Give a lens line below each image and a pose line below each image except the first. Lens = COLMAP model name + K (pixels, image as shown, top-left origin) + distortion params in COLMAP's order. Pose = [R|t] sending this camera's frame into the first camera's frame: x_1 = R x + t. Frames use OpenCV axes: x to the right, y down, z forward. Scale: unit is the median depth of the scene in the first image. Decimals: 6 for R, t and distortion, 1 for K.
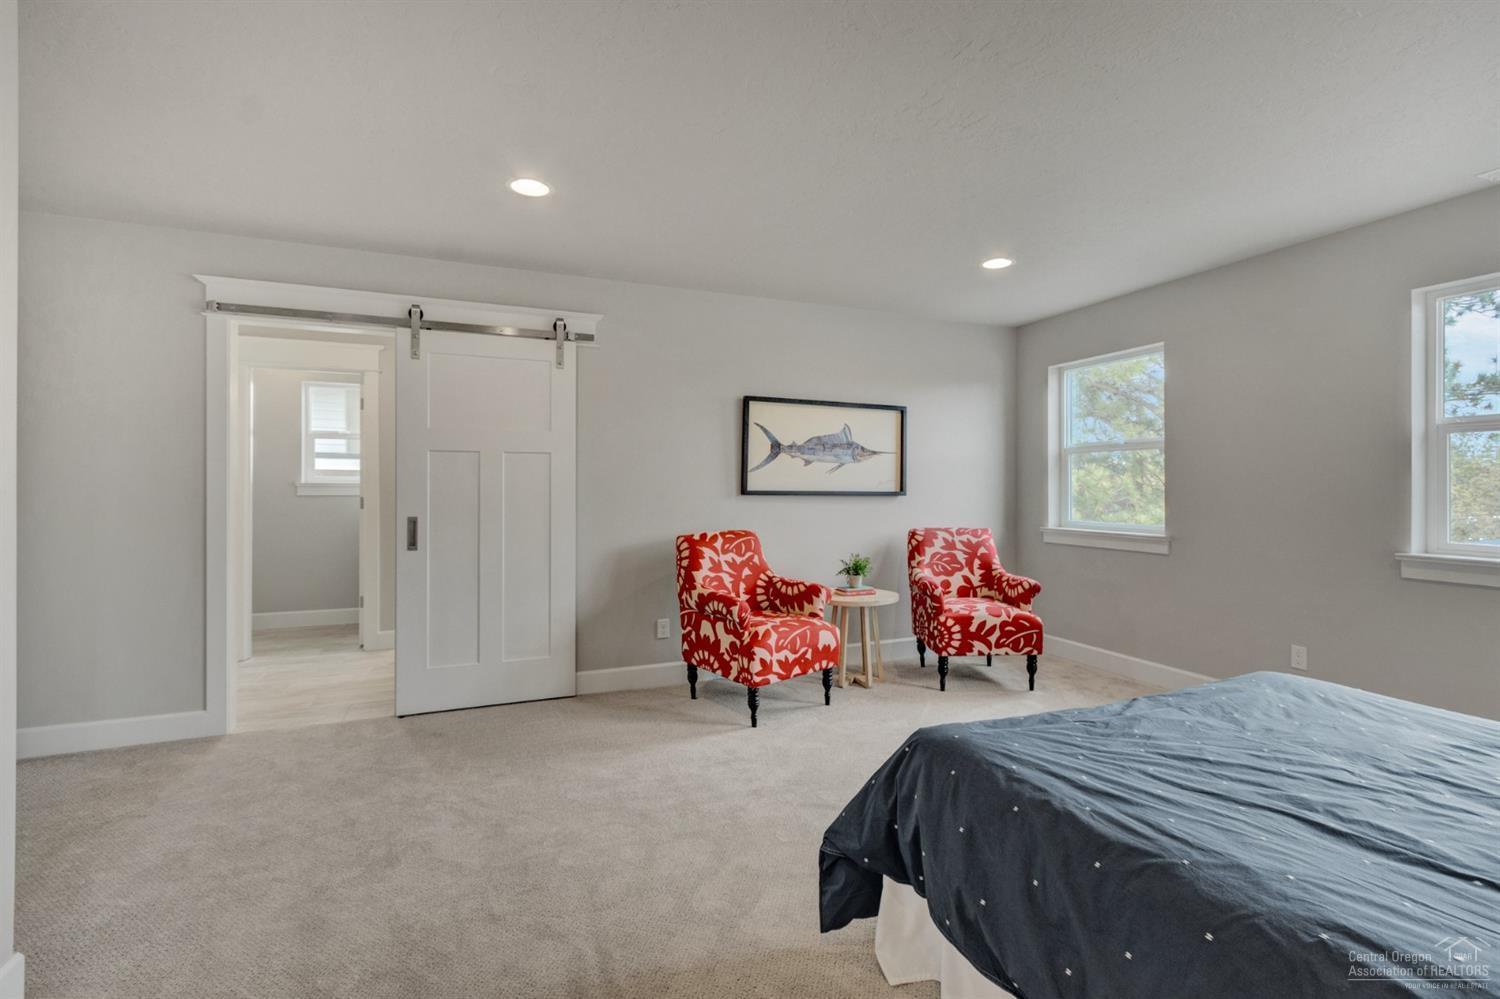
lens RADIAL K [[679.8, 0, 743.9], [0, 679.8, 493.3], [0, 0, 1]] dist [0.007258, 0.000362]
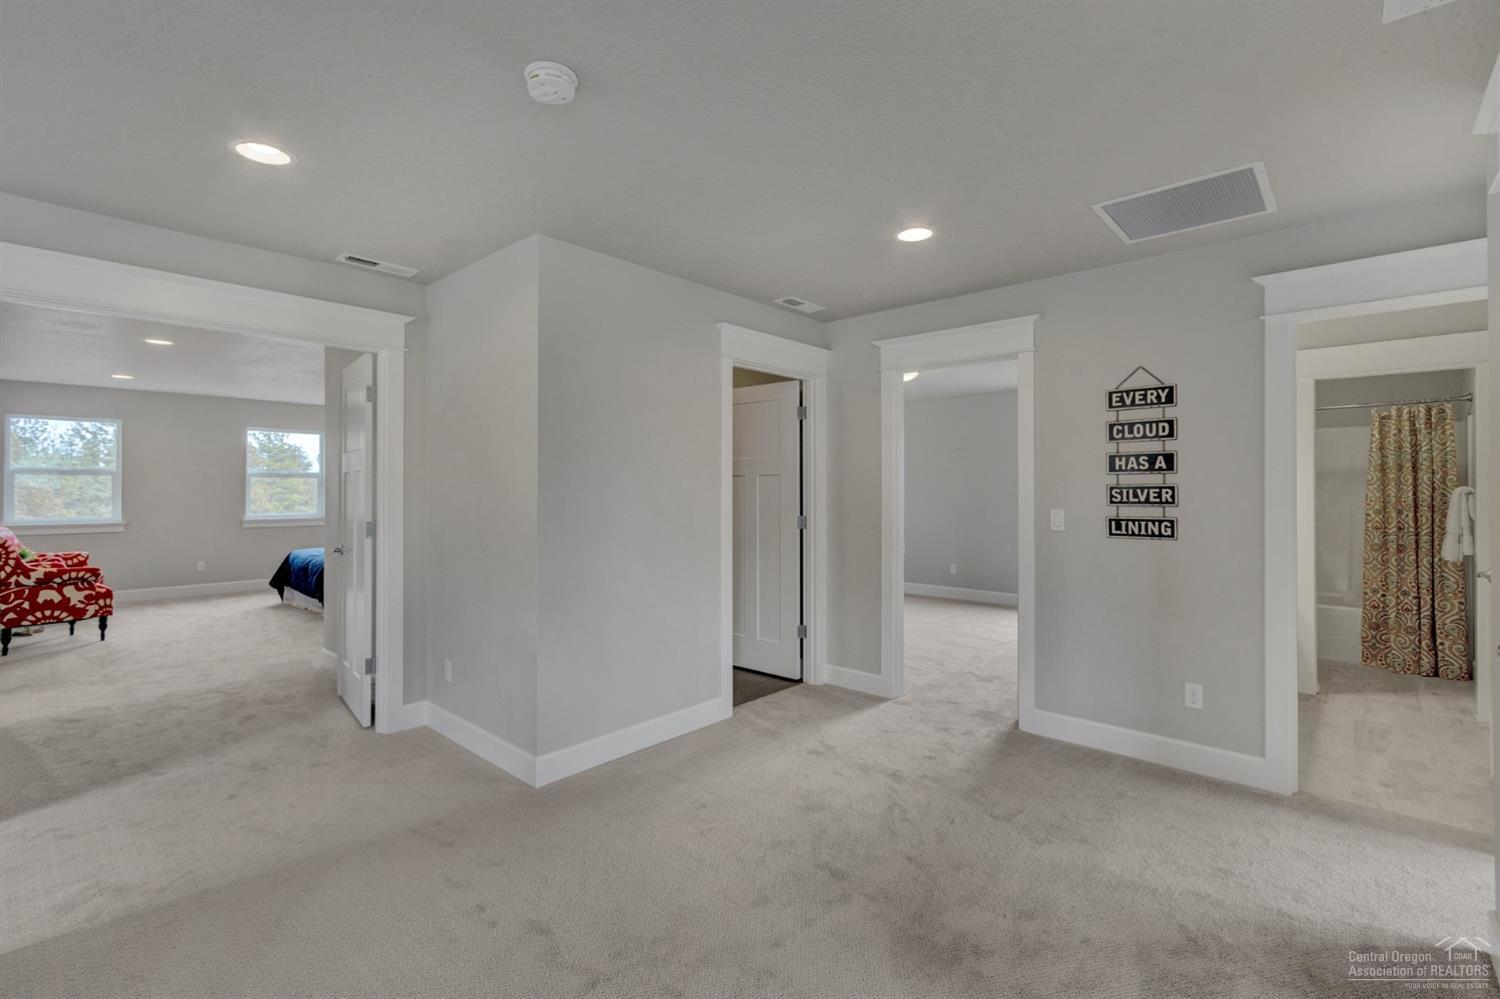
lens RADIAL K [[679.8, 0, 756.5], [0, 679.8, 489.3], [0, 0, 1]] dist [0.007258, 0.000362]
pose [[-0.449359, 0.000131, 0.893351, -2.112746], [0.004513, 0.999988, 0.002123, -0.029574], [-0.893340, 0.004986, -0.449354, 0.286379]]
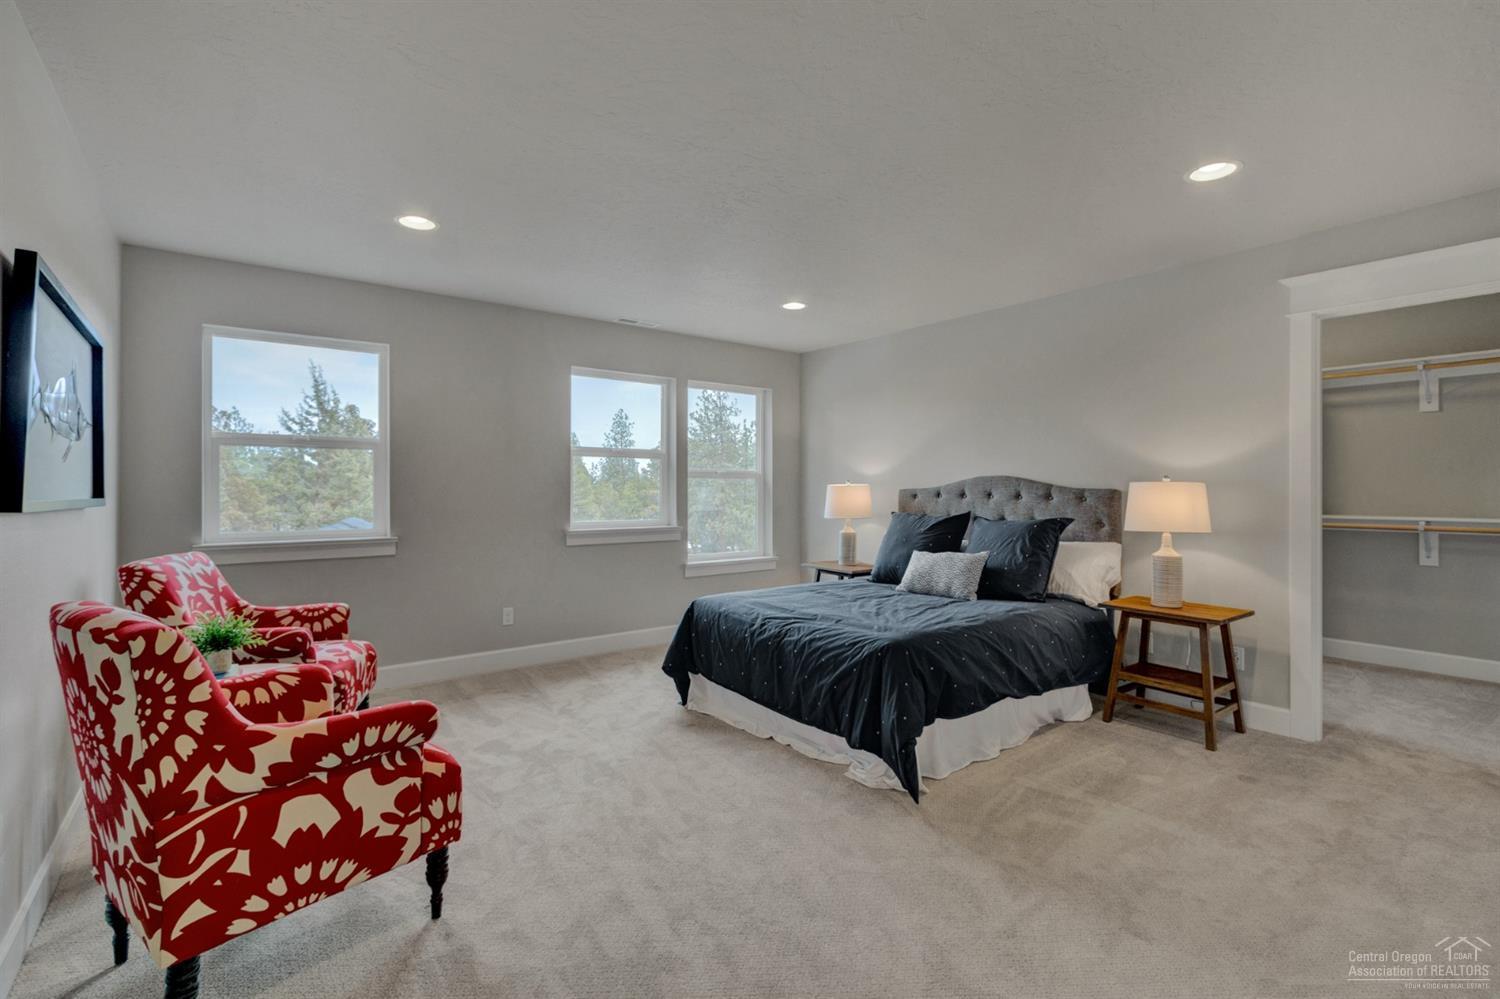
lens RADIAL K [[679.8, 0, 741.1], [0, 679.8, 493.6], [0, 0, 1]] dist [0.007258, 0.000362]
pose [[-0.280659, -0.008144, 0.959773, -0.560743], [0.006159, 0.999928, 0.010285, -0.011144], [-0.959788, 0.008798, -0.280588, 0.855160]]
